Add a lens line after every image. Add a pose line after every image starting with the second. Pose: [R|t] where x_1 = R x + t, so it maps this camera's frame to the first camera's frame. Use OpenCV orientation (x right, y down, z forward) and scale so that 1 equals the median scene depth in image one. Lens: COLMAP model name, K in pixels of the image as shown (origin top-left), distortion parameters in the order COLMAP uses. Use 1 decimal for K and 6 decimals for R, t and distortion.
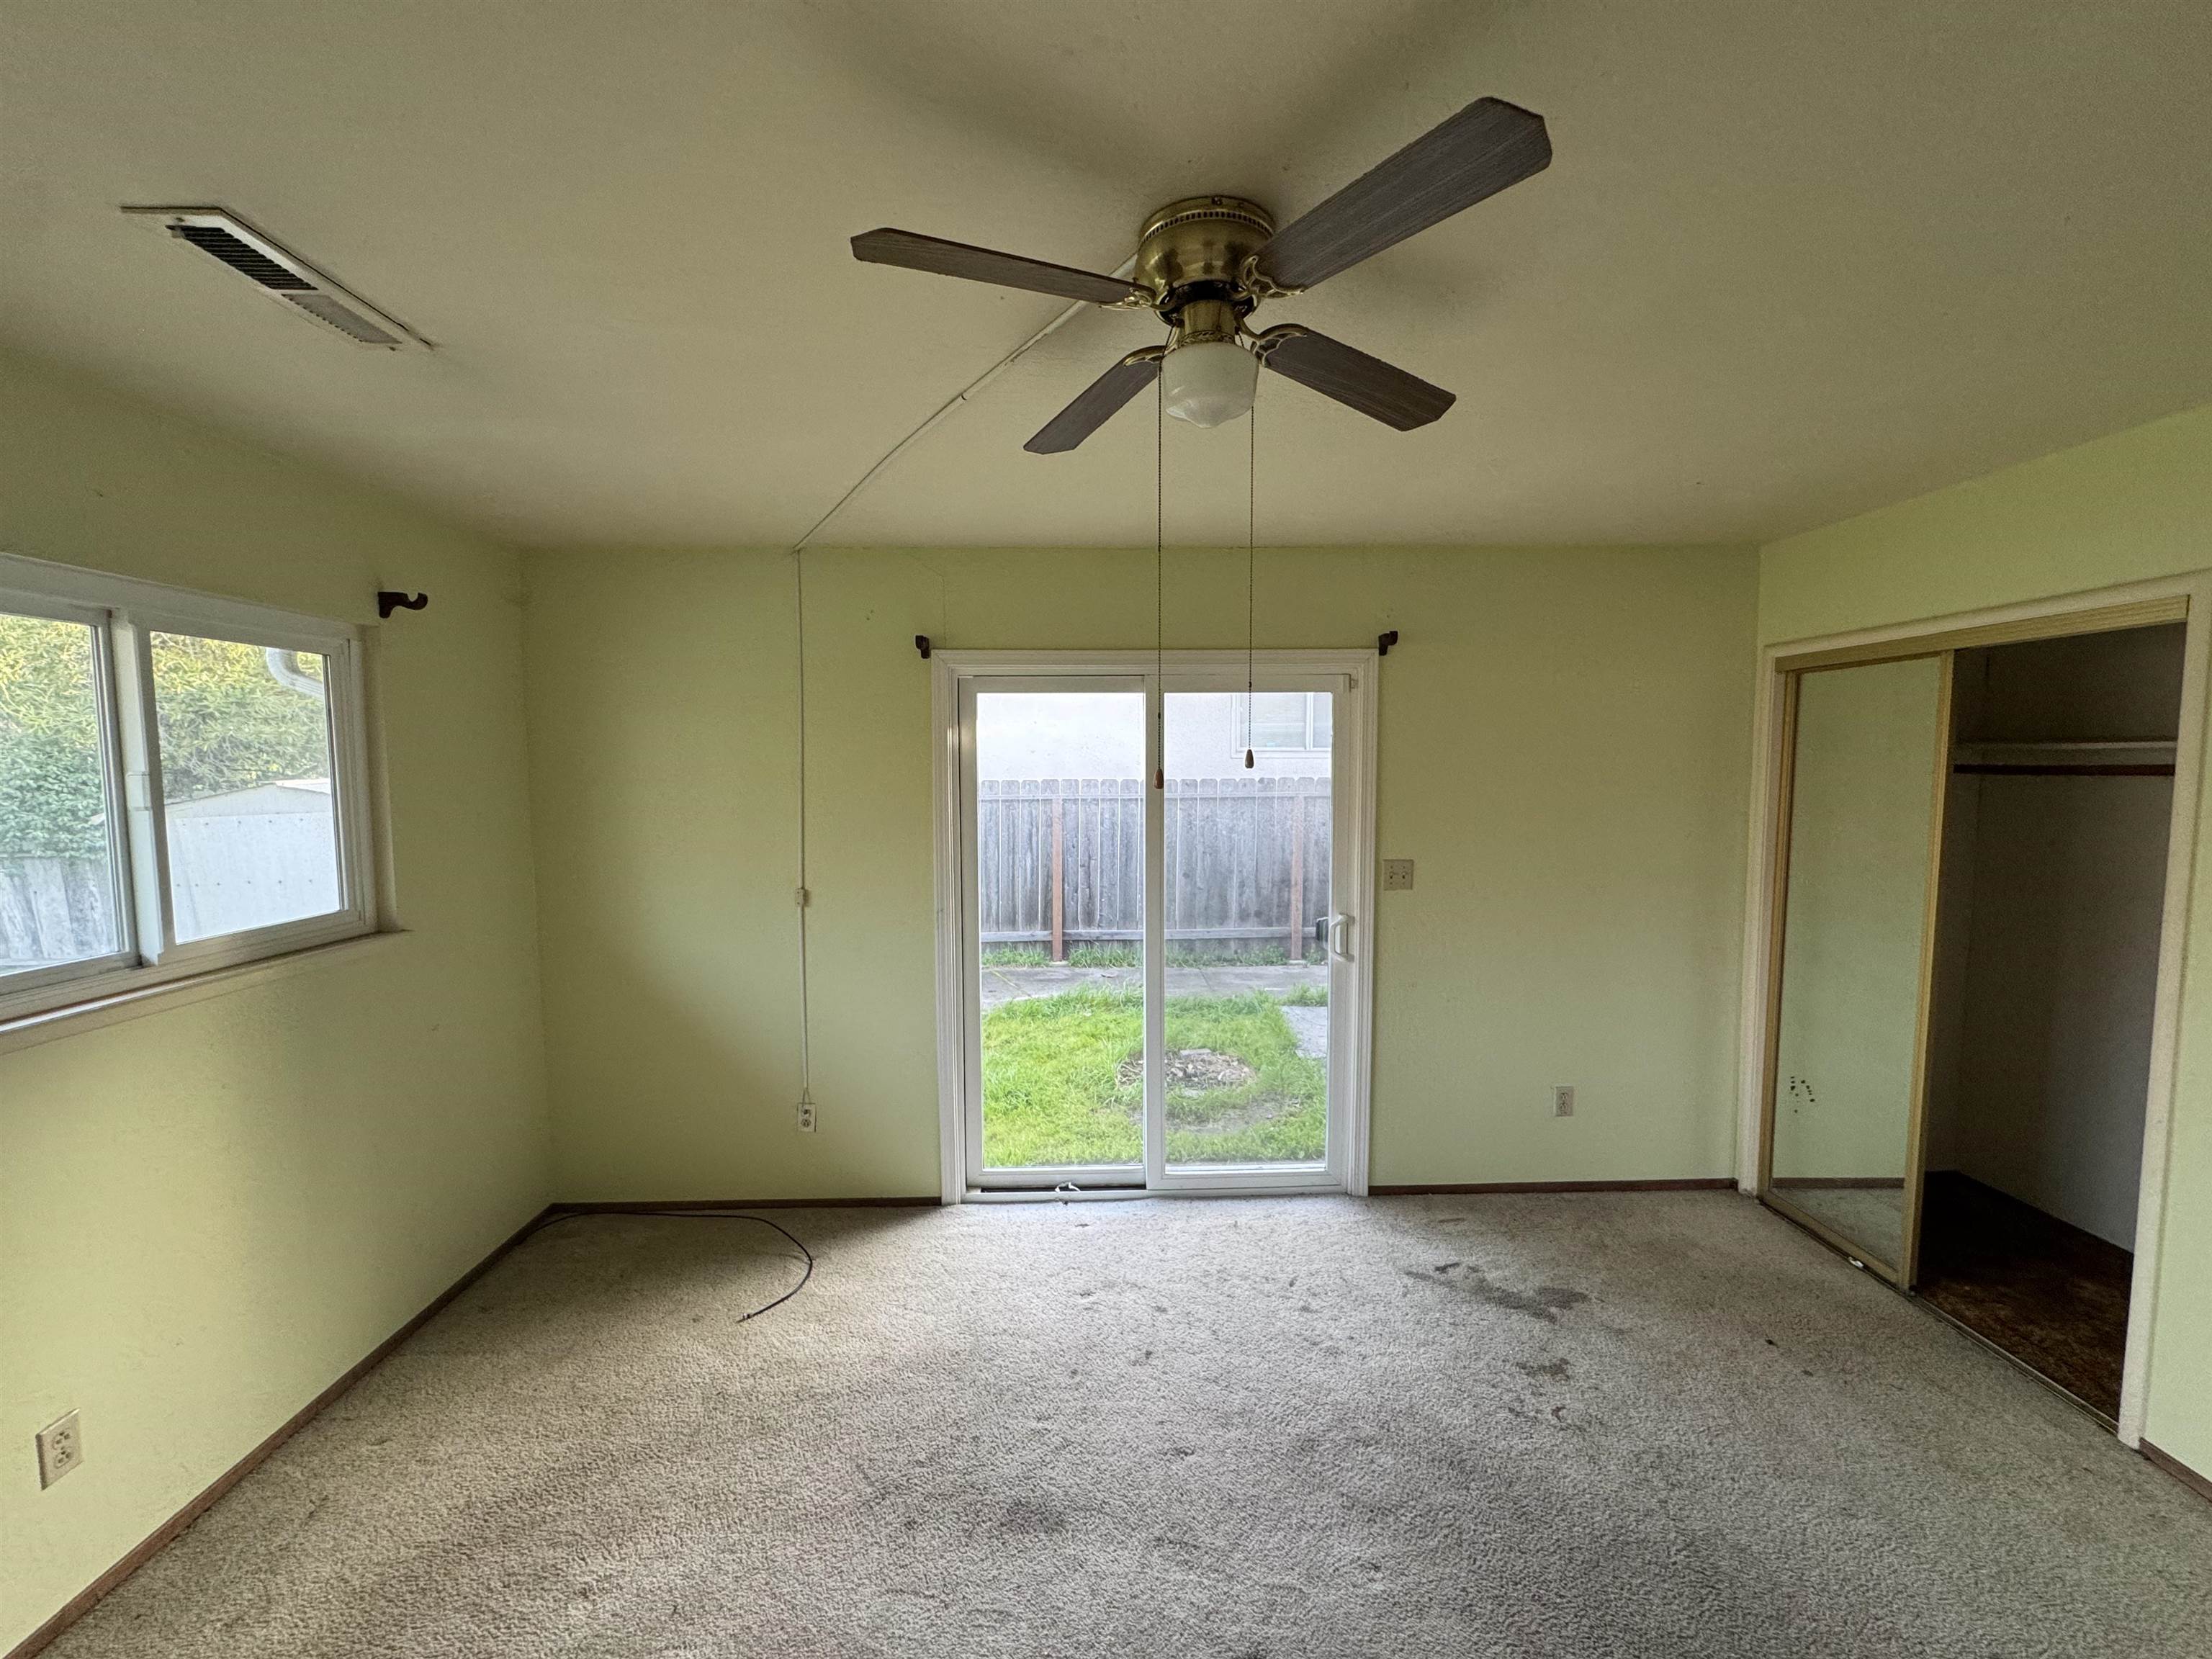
lens RADIAL K [[885.0, 0, 1105.4], [0, 885.0, 827.4], [0, 0, 1]] dist [-0.003319, -0.000684]
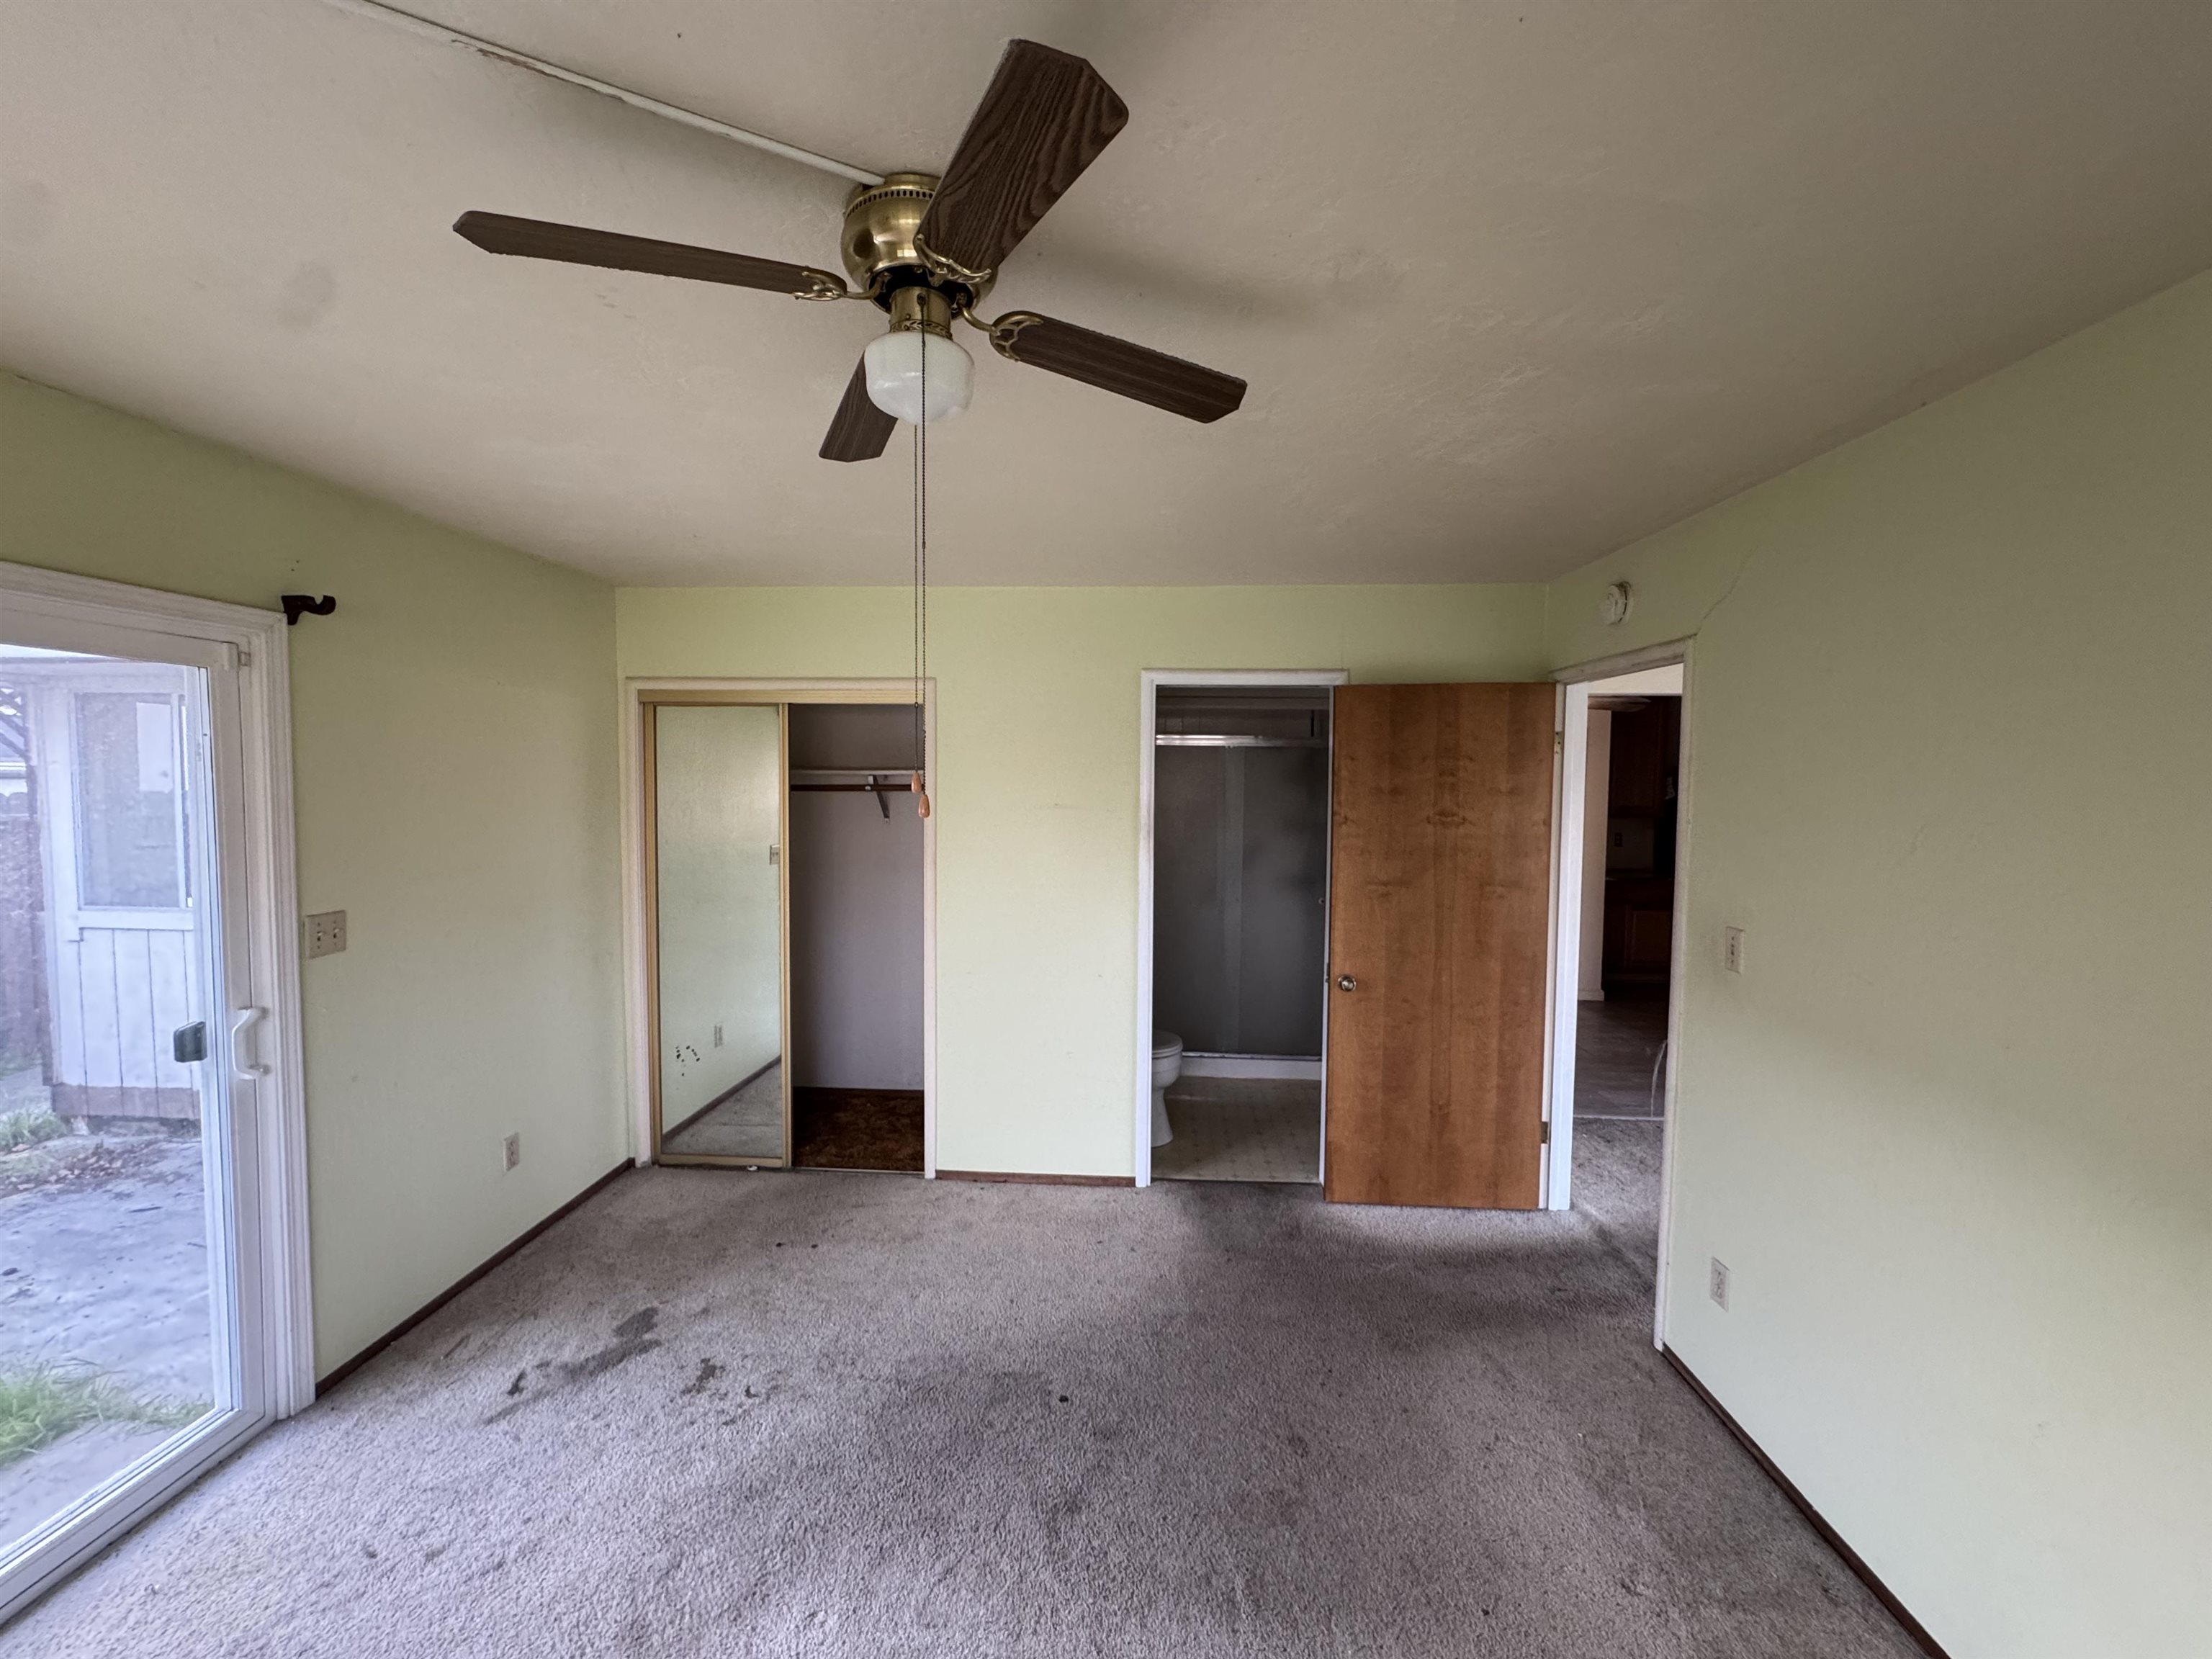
lens RADIAL K [[885.0, 0, 1105.4], [0, 885.0, 827.4], [0, 0, 1]] dist [-0.003319, -0.000684]
pose [[0.077684, -0.046421, 0.995897, -0.390661], [0.059645, 0.997343, 0.041836, -0.029594], [-0.995192, 0.056150, 0.080247, 0.365105]]
